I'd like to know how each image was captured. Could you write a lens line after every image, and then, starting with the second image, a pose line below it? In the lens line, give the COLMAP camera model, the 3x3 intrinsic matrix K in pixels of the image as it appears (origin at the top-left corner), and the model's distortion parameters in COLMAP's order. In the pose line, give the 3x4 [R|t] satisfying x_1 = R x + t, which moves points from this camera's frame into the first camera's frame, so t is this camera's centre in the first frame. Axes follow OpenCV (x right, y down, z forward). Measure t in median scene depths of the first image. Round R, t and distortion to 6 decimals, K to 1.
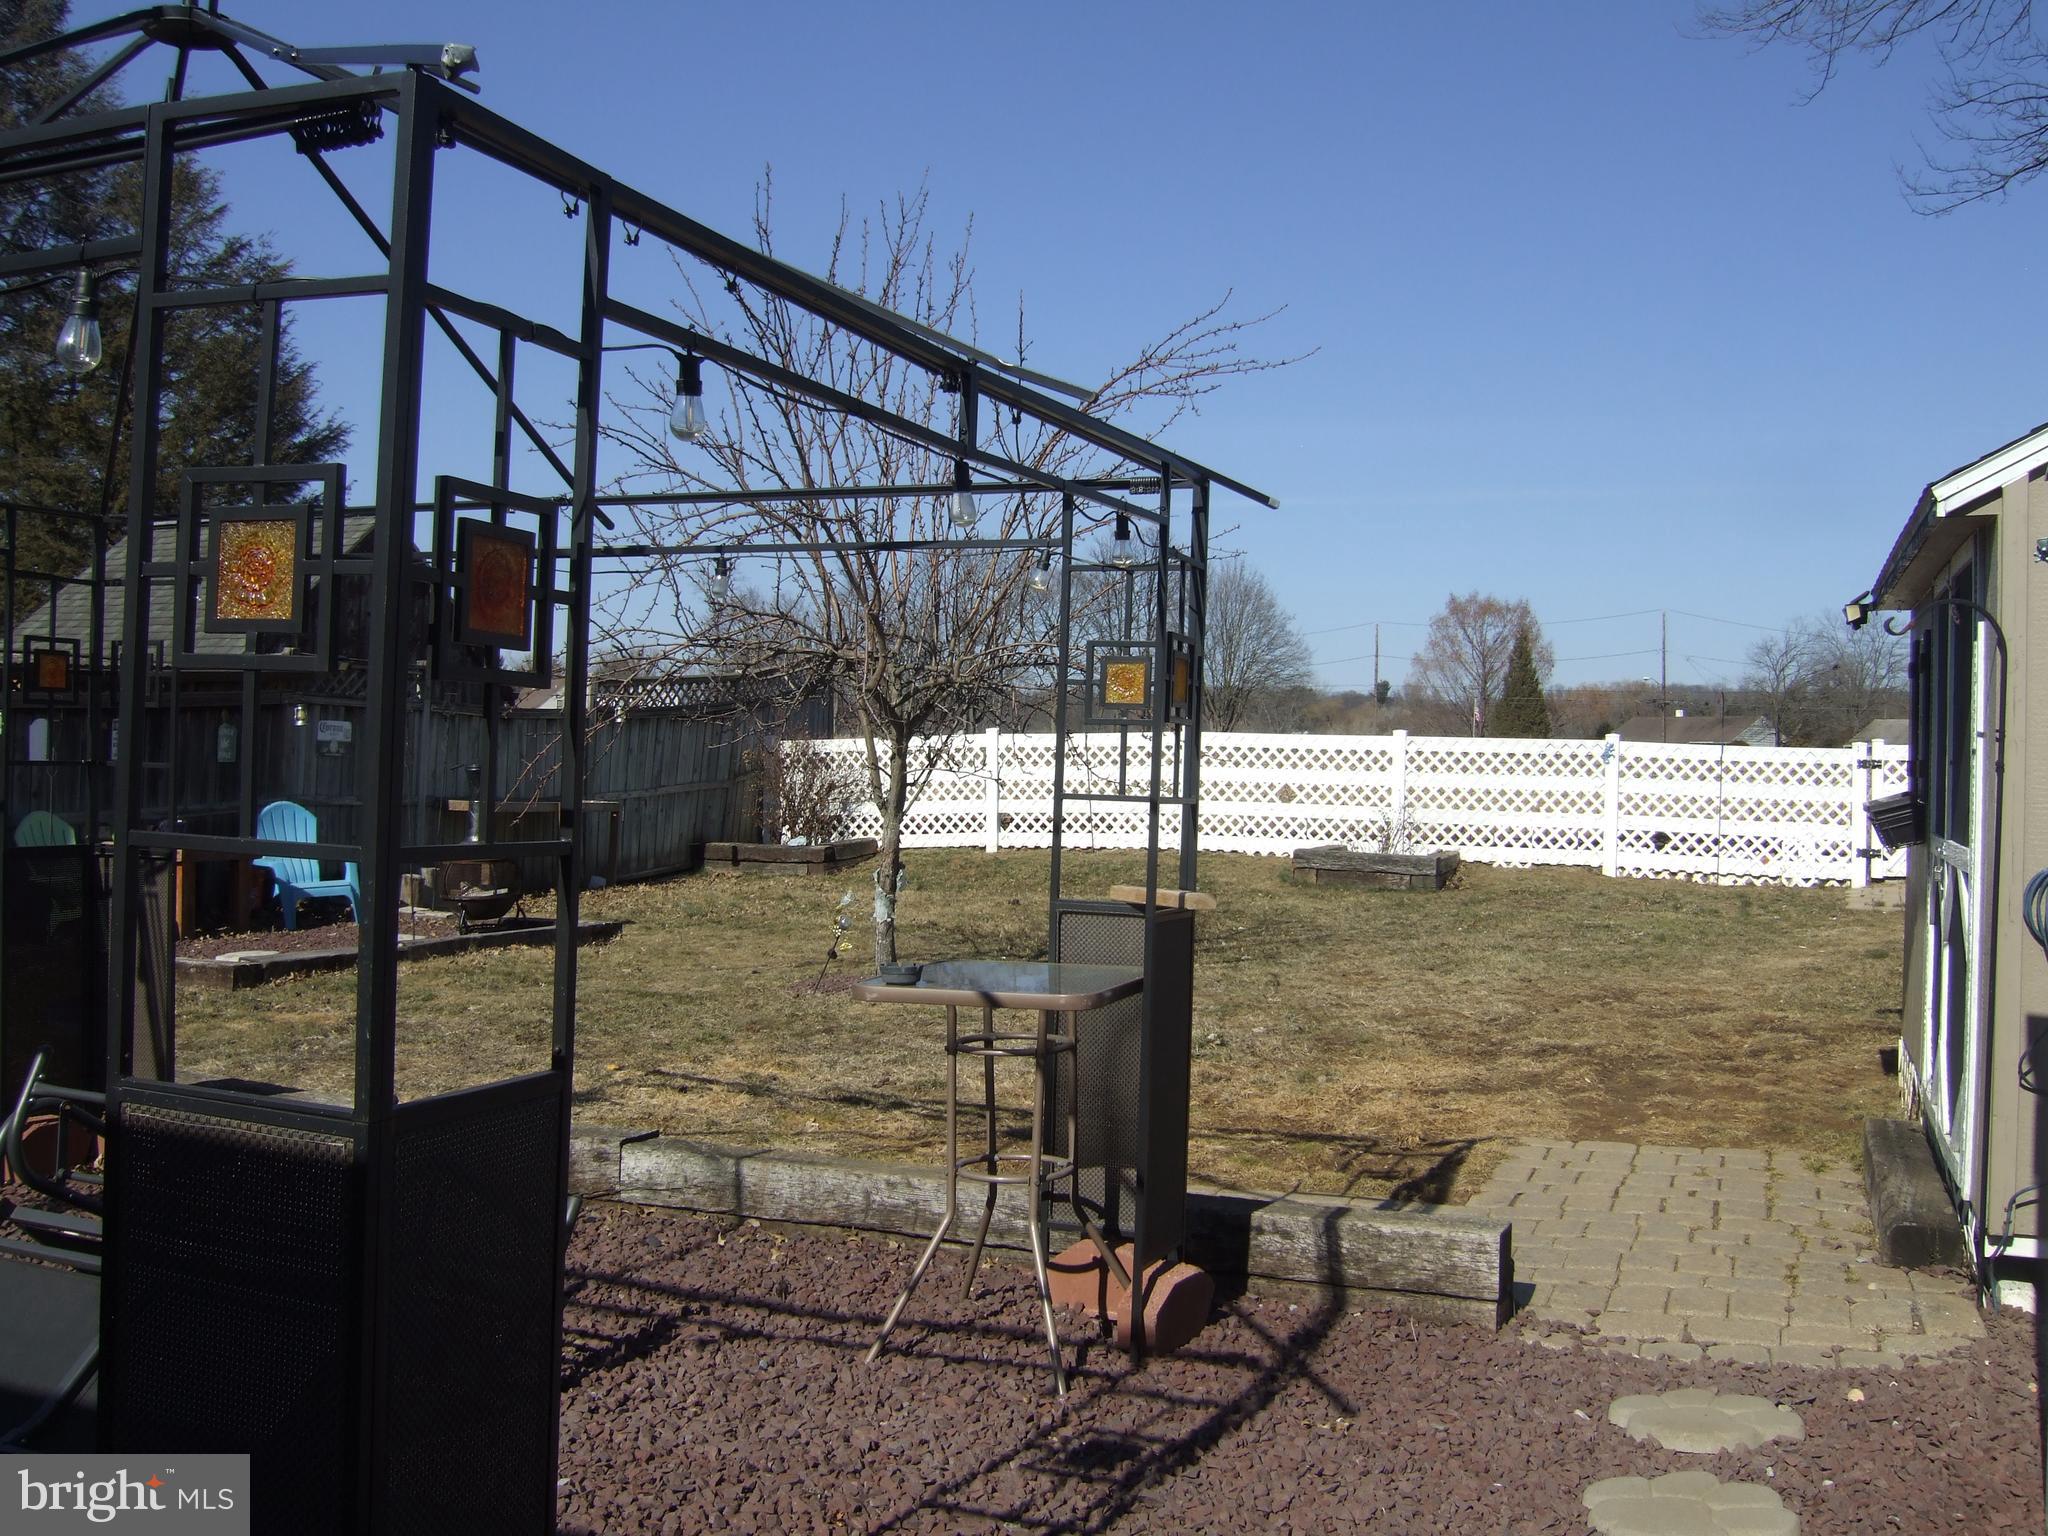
lens RADIAL K [[1927.8, 0, 1024.0], [0, 1927.8, 768.0], [0, 0, 1]] dist [-0.120841, 0.023689]
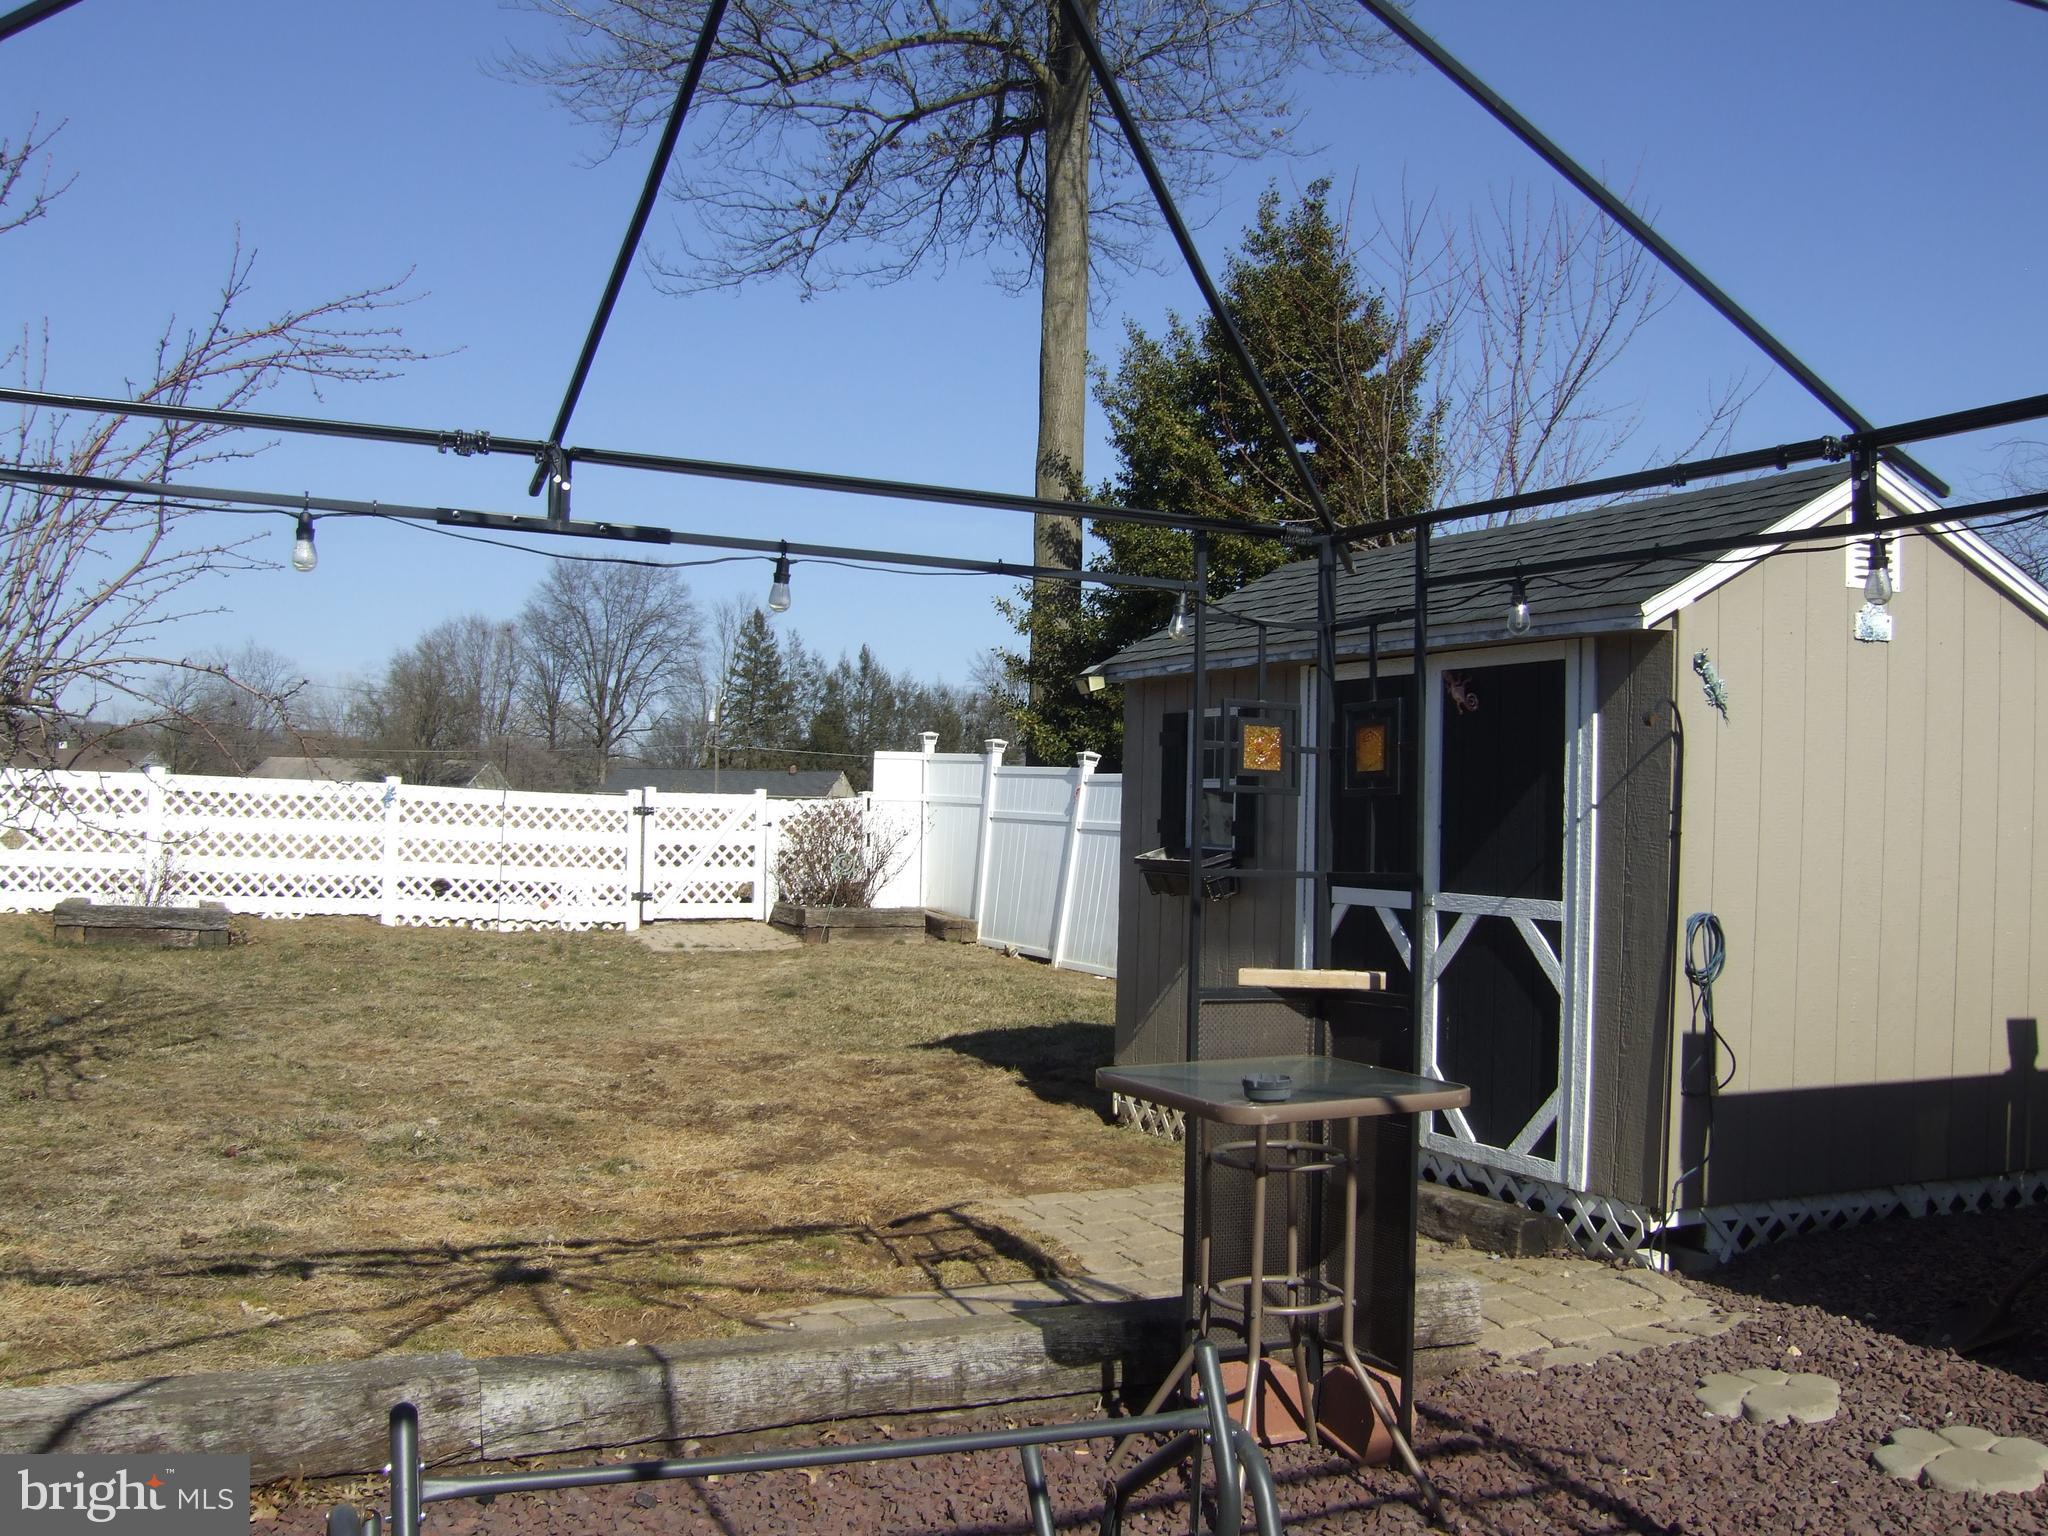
lens RADIAL K [[1927.8, 0, 1024.0], [0, 1927.8, 768.0], [0, 0, 1]] dist [-0.120841, 0.023689]
pose [[0.672425, 0.023535, 0.739791, -0.187690], [-0.009927, 0.999691, -0.022780, -0.003609], [-0.740099, 0.007974, 0.672451, 0.124015]]
